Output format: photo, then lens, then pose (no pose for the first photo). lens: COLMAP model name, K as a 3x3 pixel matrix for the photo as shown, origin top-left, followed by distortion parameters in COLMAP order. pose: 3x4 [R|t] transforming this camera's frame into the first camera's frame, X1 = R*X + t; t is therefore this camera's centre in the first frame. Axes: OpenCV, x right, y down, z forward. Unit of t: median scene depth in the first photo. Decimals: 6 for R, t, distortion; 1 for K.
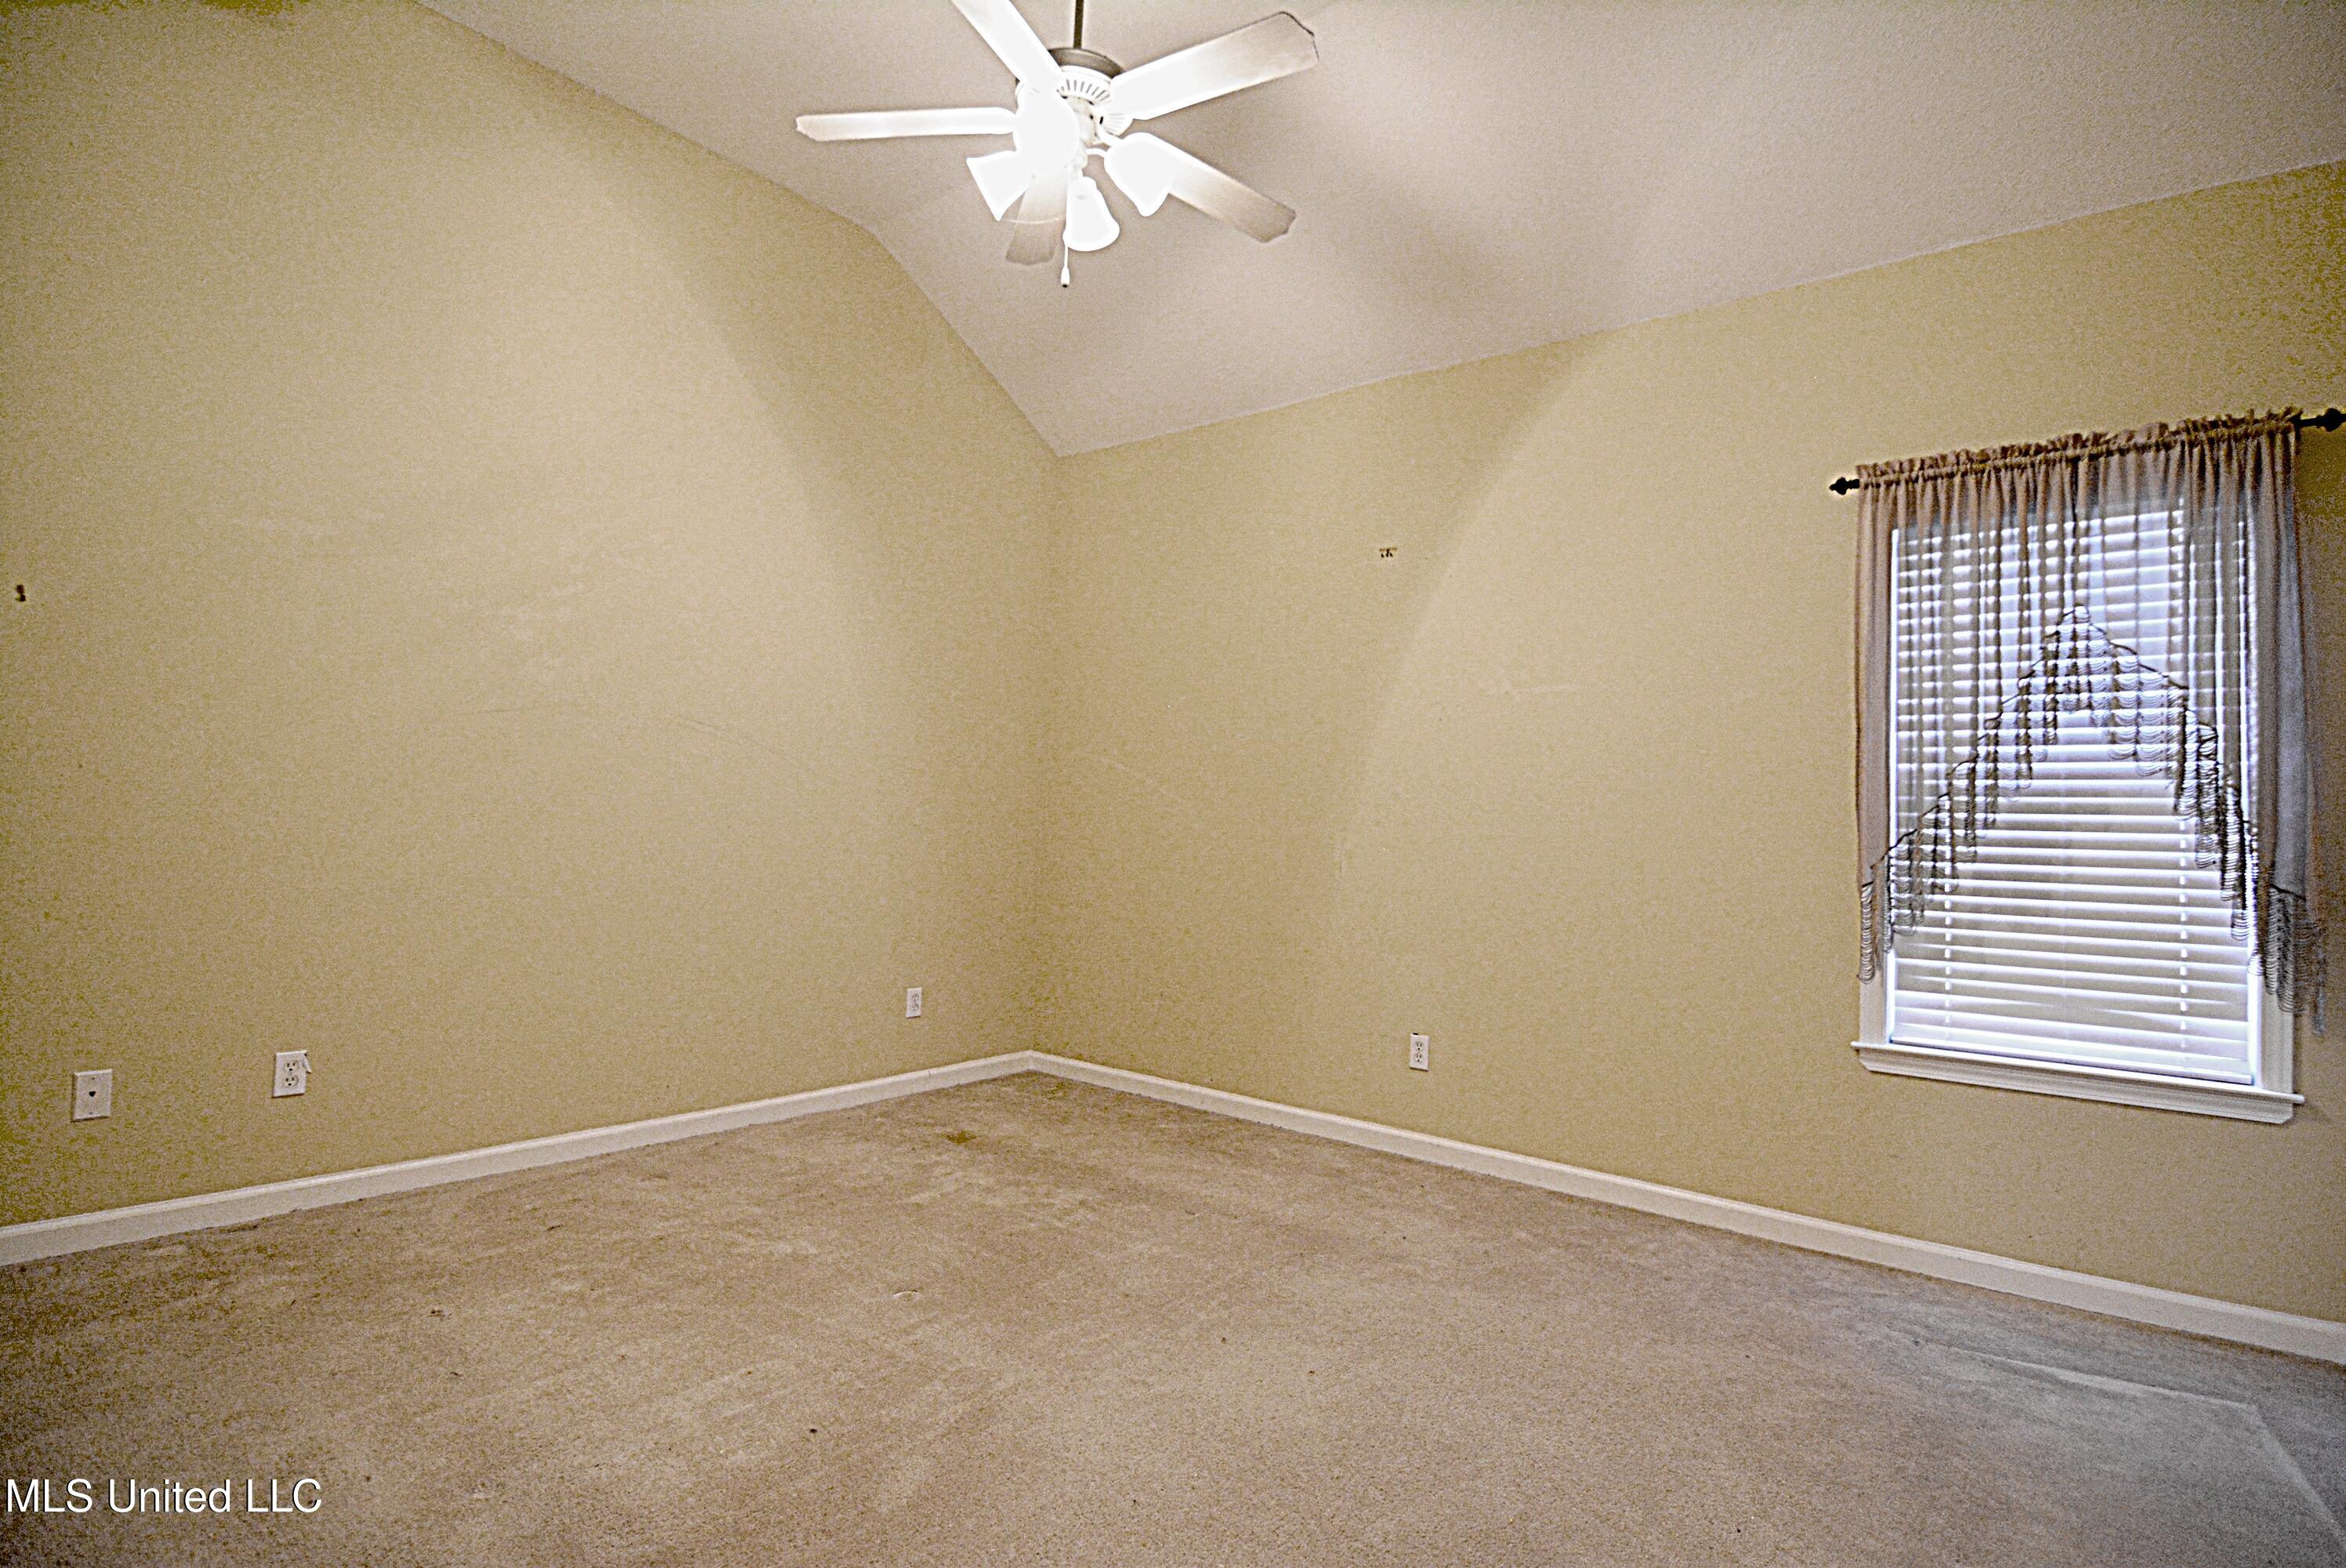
lens RADIAL K [[1127.8, 0, 1173.0], [0, 1127.8, 784.0], [0, 0, 1]] dist [-0.000609, -0.000978]
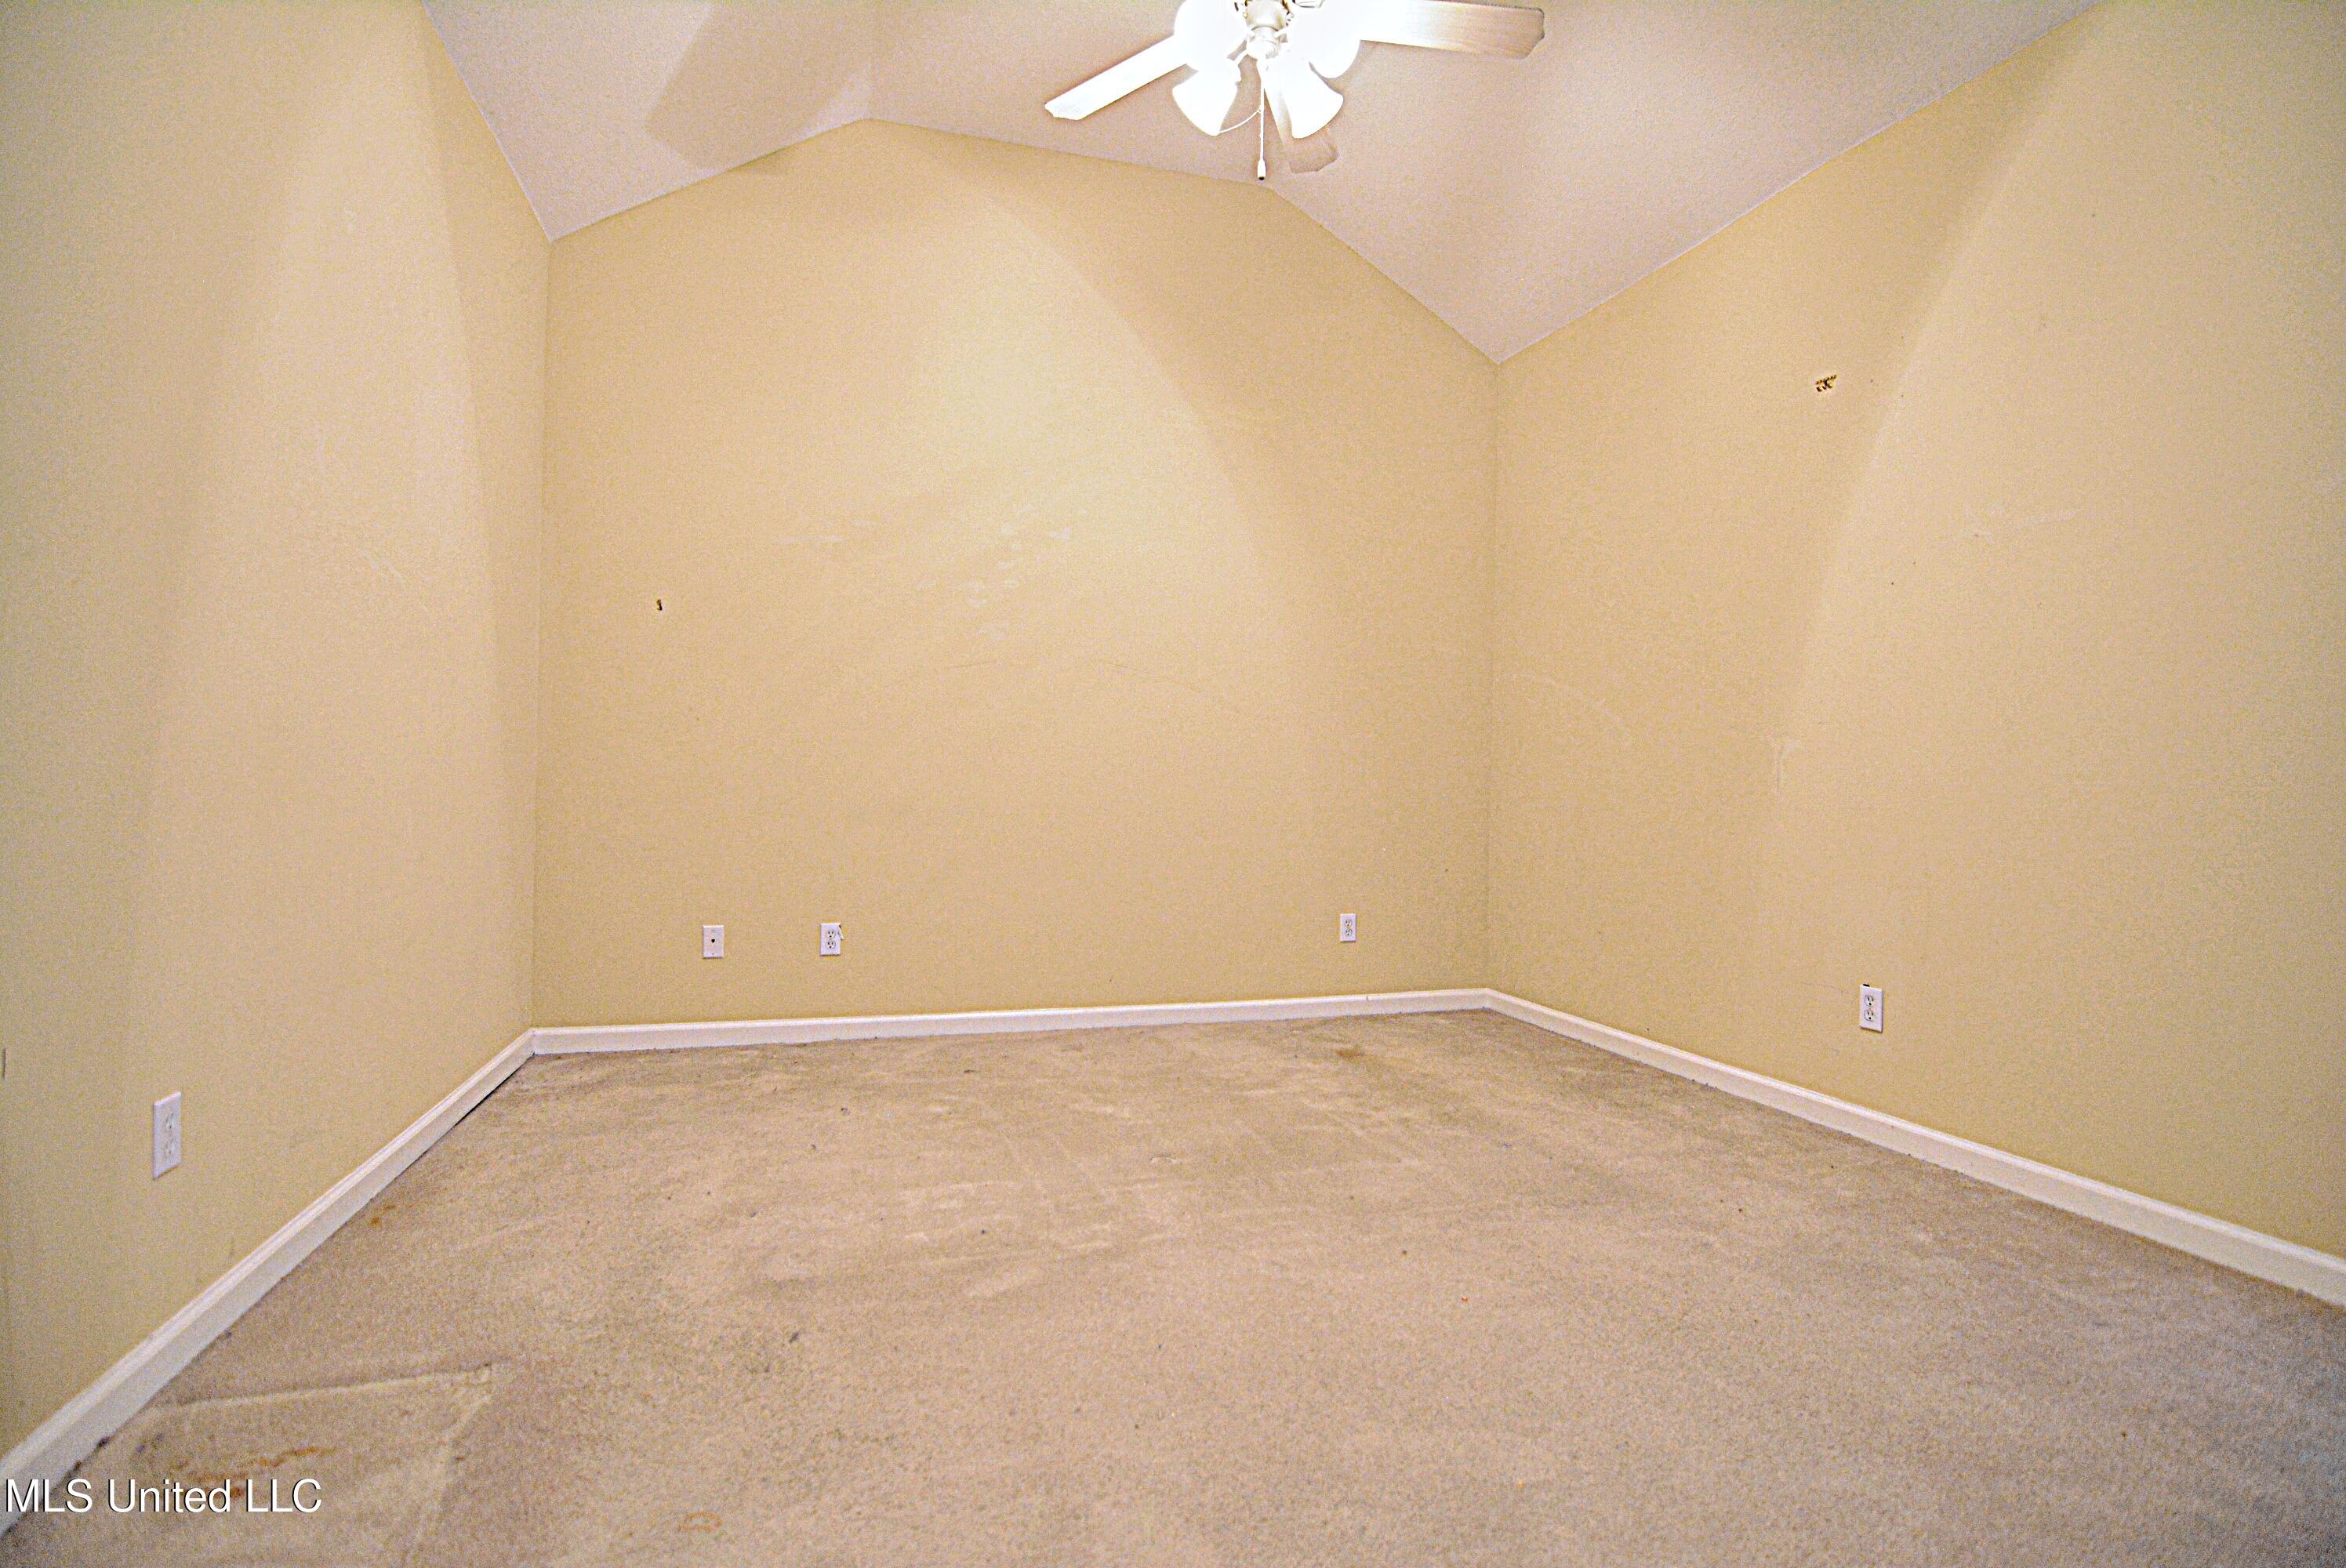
lens RADIAL K [[1127.8, 0, 1173.0], [0, 1127.8, 784.0], [0, 0, 1]] dist [-0.000609, -0.000978]
pose [[0.831632, -0.023738, -0.554820, 0.254371], [0.039499, 0.999084, 0.016459, 0.048145], [0.553921, -0.035603, 0.831807, 0.075179]]
